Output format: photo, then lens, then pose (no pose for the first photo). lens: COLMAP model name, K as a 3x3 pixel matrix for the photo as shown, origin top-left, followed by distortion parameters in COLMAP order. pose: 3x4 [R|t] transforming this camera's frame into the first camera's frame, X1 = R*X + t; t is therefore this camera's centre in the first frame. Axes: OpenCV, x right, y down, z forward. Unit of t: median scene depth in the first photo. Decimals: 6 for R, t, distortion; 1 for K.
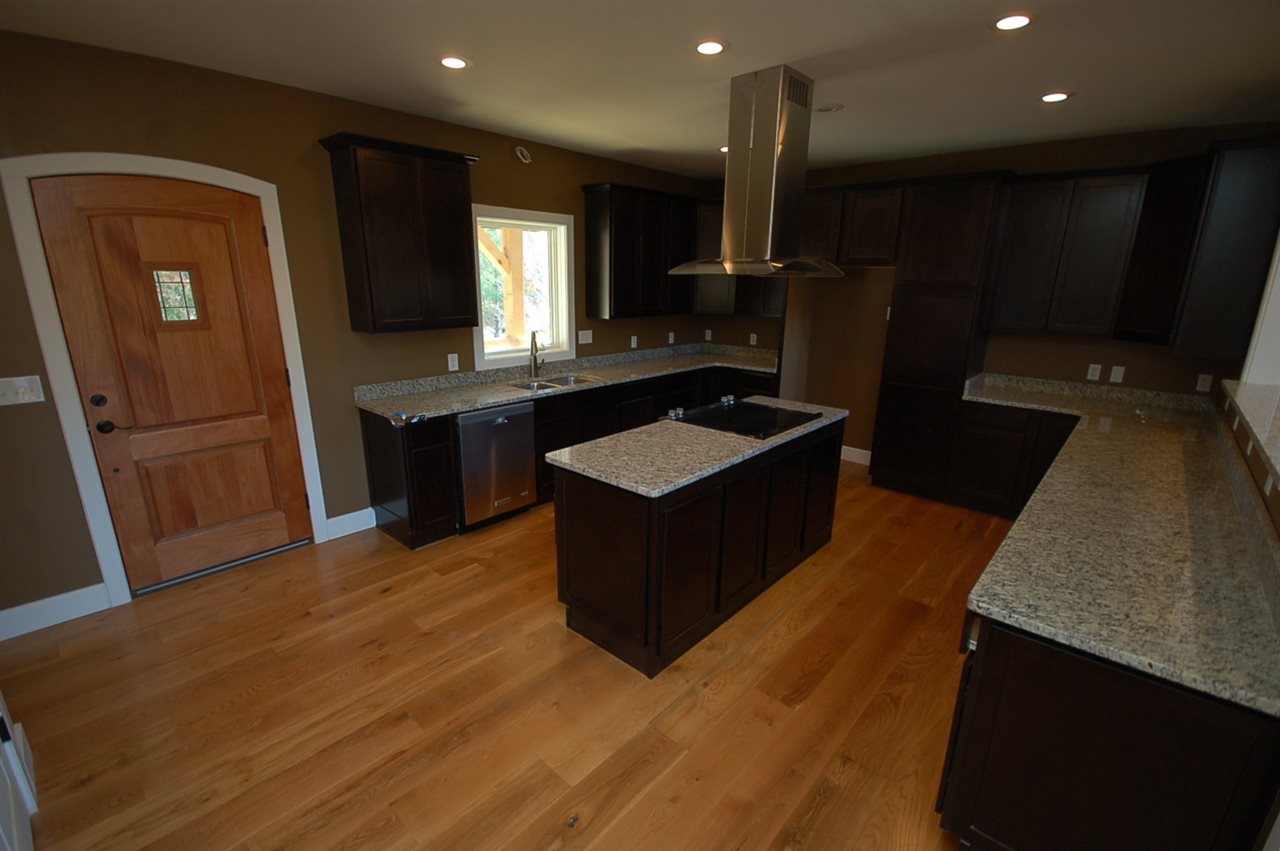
lens RADIAL K [[567.5, 0, 628.9], [0, 567.5, 428.9], [0, 0, 1]] dist [0.007779, 0.000209]
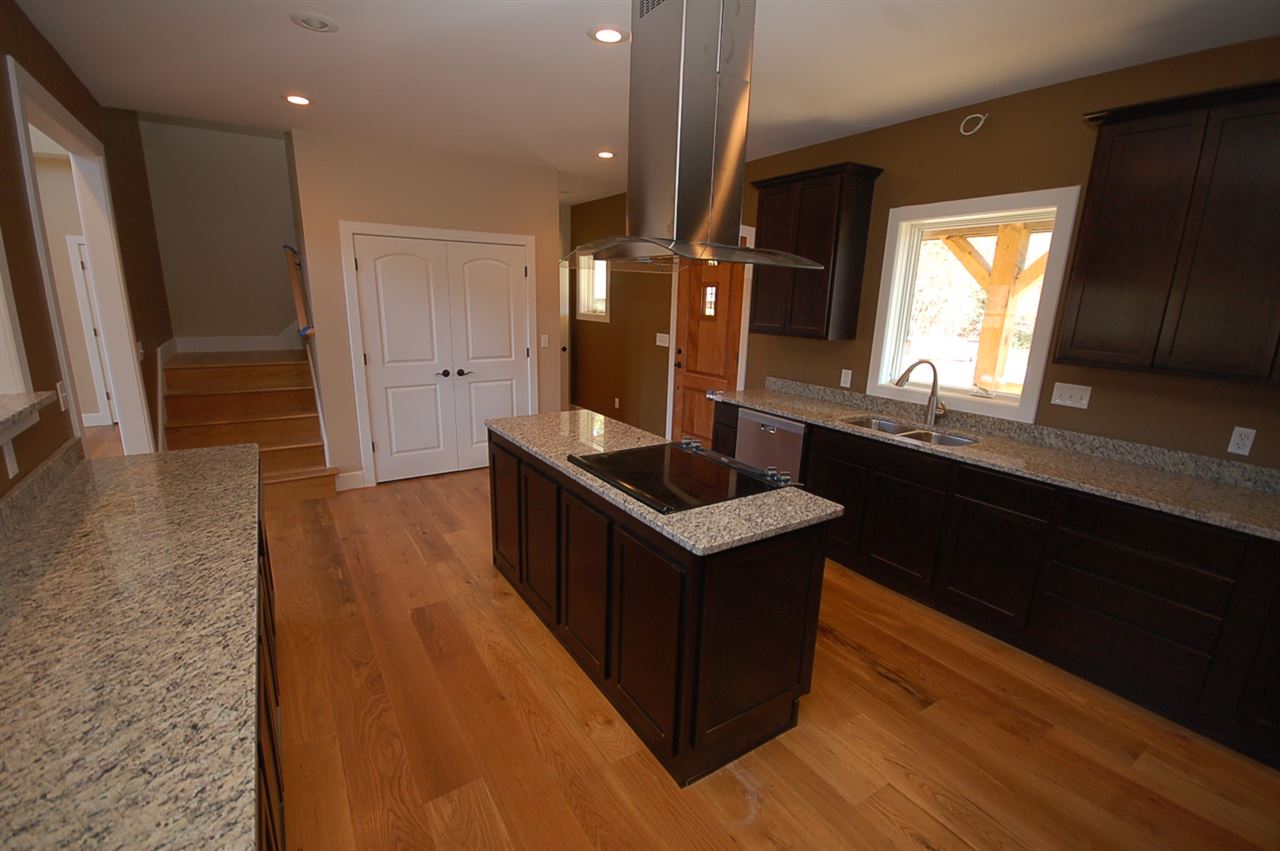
lens RADIAL K [[567.5, 0, 628.9], [0, 567.5, 428.9], [0, 0, 1]] dist [0.007779, 0.000209]
pose [[-0.264252, 0.202167, -0.943027, 0.982752], [-0.280687, 0.919337, 0.275742, -0.277110], [0.922705, 0.337561, -0.186192, 1.201093]]
